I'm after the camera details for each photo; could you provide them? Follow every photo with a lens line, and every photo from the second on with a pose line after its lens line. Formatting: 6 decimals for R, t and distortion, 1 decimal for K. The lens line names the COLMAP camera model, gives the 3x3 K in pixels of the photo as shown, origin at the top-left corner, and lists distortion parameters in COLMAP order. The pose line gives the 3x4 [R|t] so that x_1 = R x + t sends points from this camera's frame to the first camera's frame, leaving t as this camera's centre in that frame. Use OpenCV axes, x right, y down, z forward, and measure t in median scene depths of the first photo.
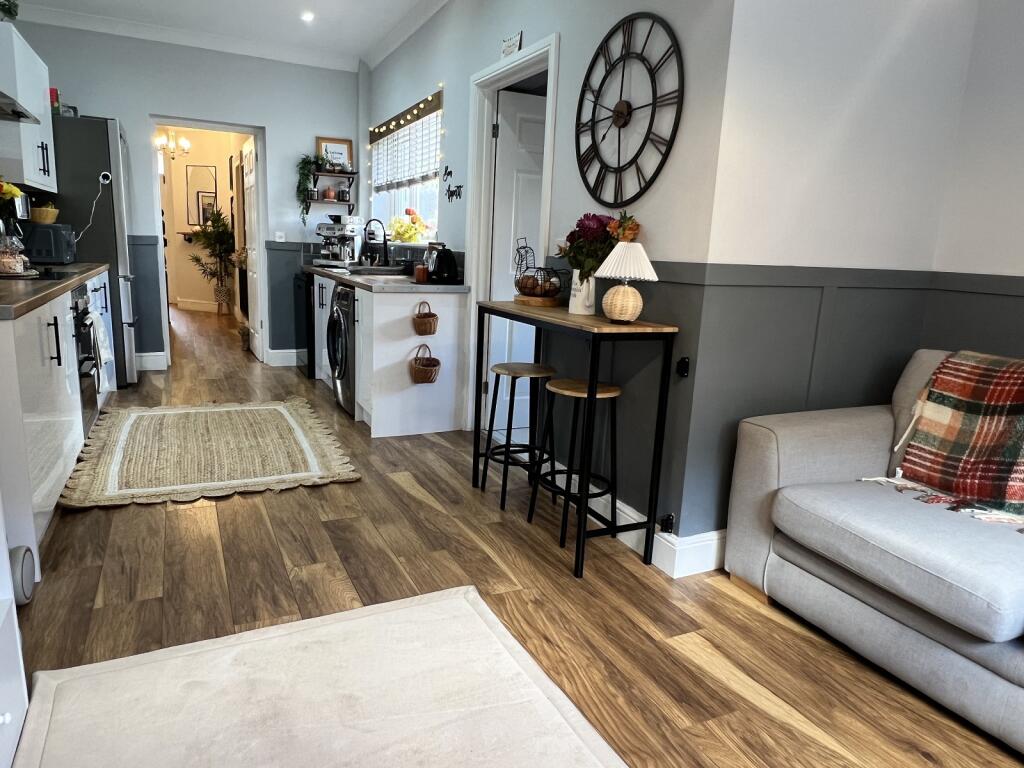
lens RADIAL K [[664.8, 0, 500.6], [0, 664.8, 387.5], [0, 0, 1]] dist [-0.004326, 0.002671]
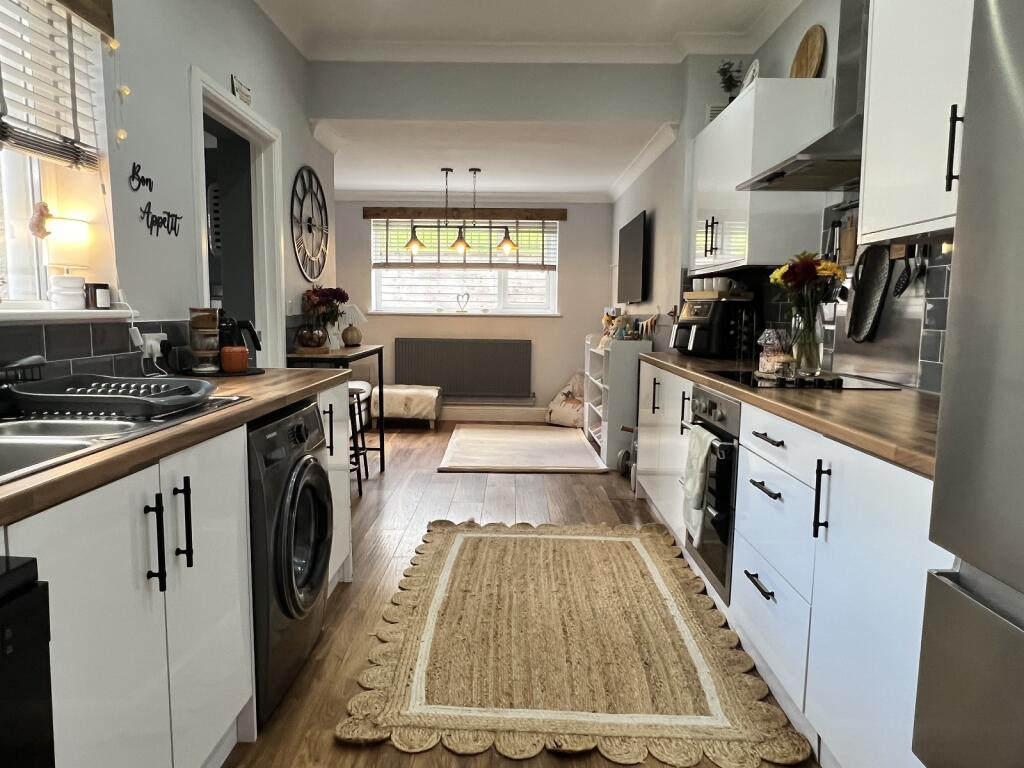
lens RADIAL K [[664.8, 0, 507.0], [0, 664.8, 382.1], [0, 0, 1]] dist [-0.004326, 0.002671]
pose [[-0.896143, -0.100844, 0.432155, -0.628777], [0.043084, 0.949466, 0.310900, -0.342261], [-0.441669, 0.297230, -0.846512, 1.459687]]
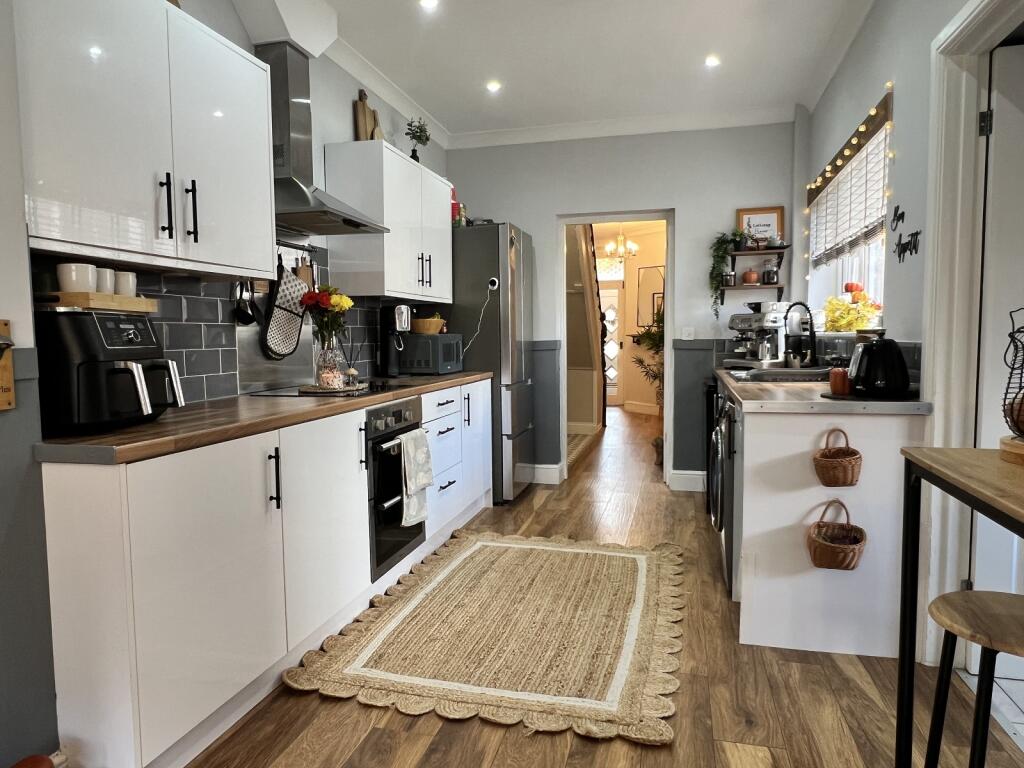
lens RADIAL K [[664.8, 0, 505.6], [0, 664.8, 387.6], [0, 0, 1]] dist [-0.004326, 0.002671]
pose [[0.763889, -0.003457, -0.645338, 0.040394], [-0.088723, 0.989928, -0.110325, -0.072607], [0.639219, 0.141533, 0.755888, 0.352599]]
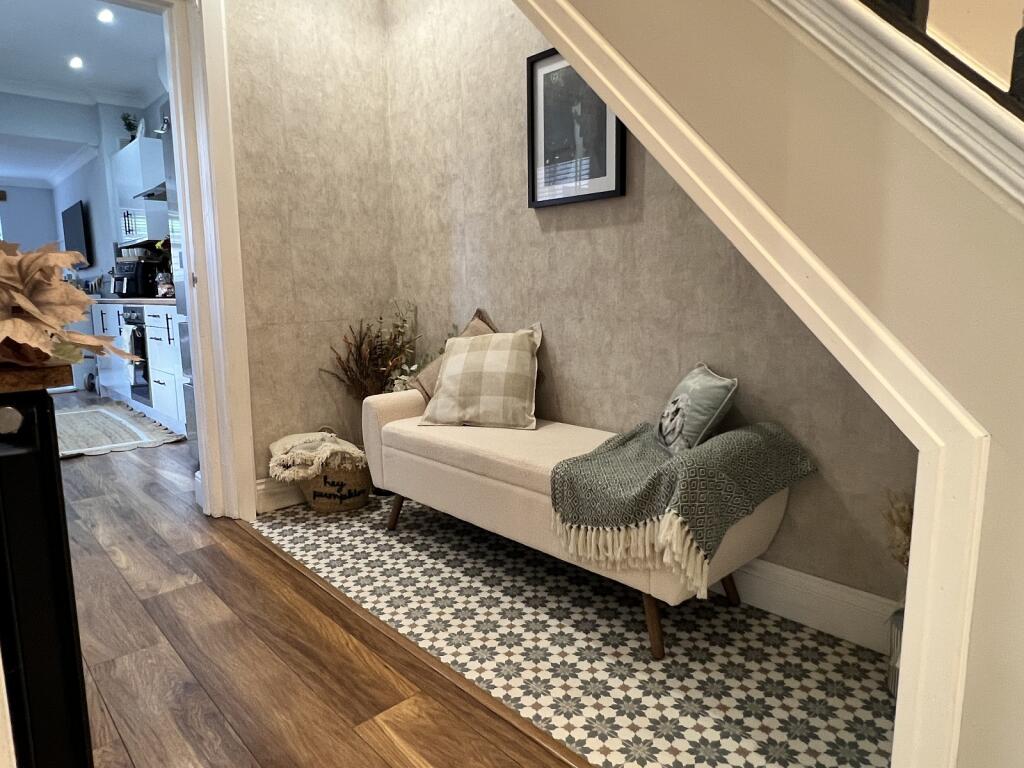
lens RADIAL K [[622.2, 0, 511.4], [0, 622.2, 385.0], [0, 0, 1]] dist [-0.008914, -0.001575]
pose [[-0.949309, 0.016823, -0.313895, -0.830133], [-0.092261, 0.939677, 0.329384, -0.428333], [0.300501, 0.341648, -0.890492, 2.101606]]
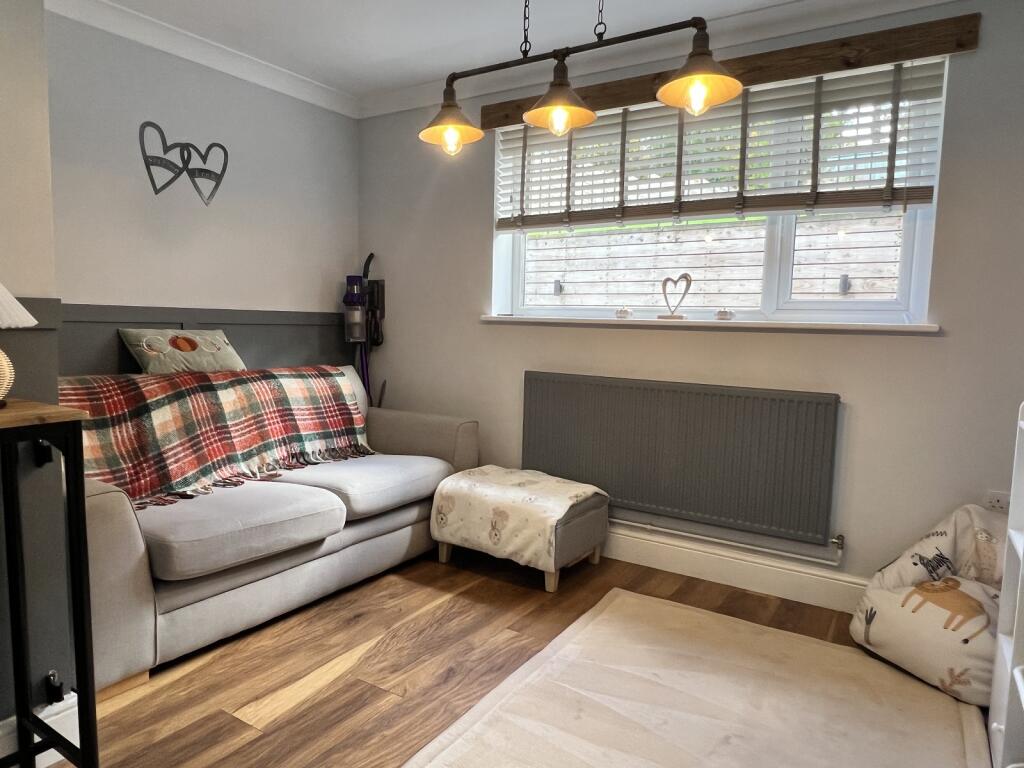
lens RADIAL K [[664.8, 0, 511.8], [0, 664.8, 383.4], [0, 0, 1]] dist [-0.004326, 0.002671]
pose [[-0.523657, -0.134997, 0.841165, -0.302941], [0.130276, 0.963063, 0.235663, -0.111309], [-0.841909, 0.232990, -0.486728, 0.523211]]
